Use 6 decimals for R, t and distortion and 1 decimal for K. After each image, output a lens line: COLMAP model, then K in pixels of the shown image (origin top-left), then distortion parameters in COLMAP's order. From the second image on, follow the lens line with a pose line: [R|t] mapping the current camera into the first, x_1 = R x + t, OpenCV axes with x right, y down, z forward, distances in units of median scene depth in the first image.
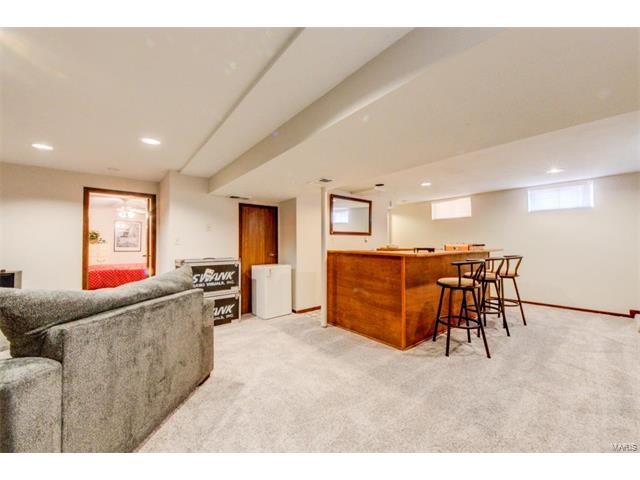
lens RADIAL K [[244.3, 0, 320.0], [0, 244.3, 240.0], [0, 0, 1]] dist [-0.000548, -0.000068]
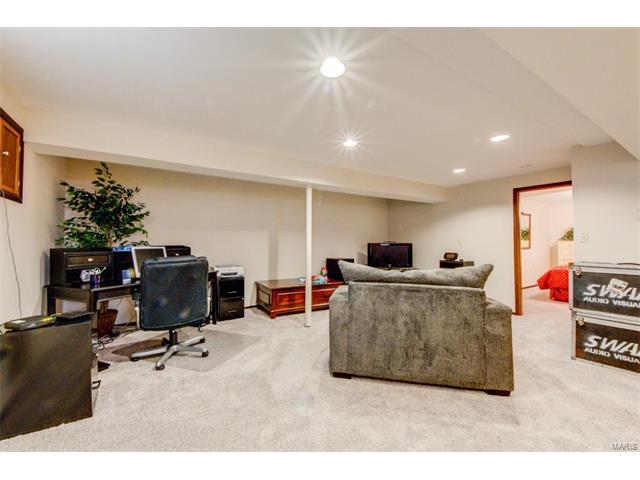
lens RADIAL K [[272.8, 0, 318.0], [0, 272.8, 238.9], [0, 0, 1]] dist [0.002380, -0.000079]
pose [[-0.111567, -0.010100, -0.993706, 0.371789], [0.019917, 0.999725, -0.012397, 0.003264], [0.993557, -0.021174, -0.111335, 0.290338]]
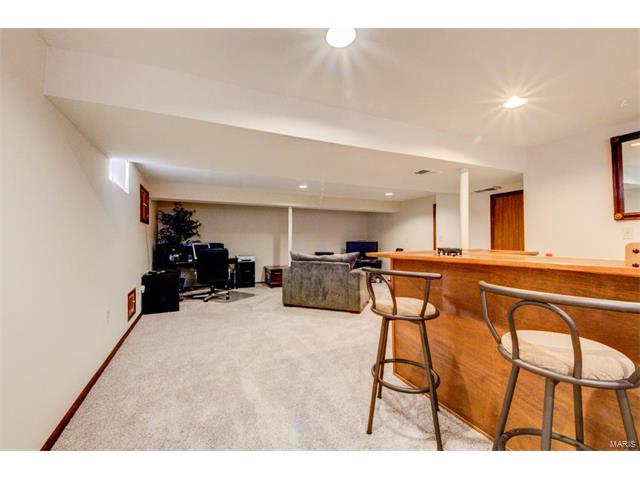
lens RADIAL K [[260.1, 0, 320.0], [0, 260.1, 240.0], [0, 0, 1]] dist [0.001173, 0.000034]
pose [[-0.239665, -0.002173, -0.970853, 0.944775], [0.019269, 0.999790, -0.006995, 0.010599], [0.970664, -0.020383, -0.239572, 0.753349]]
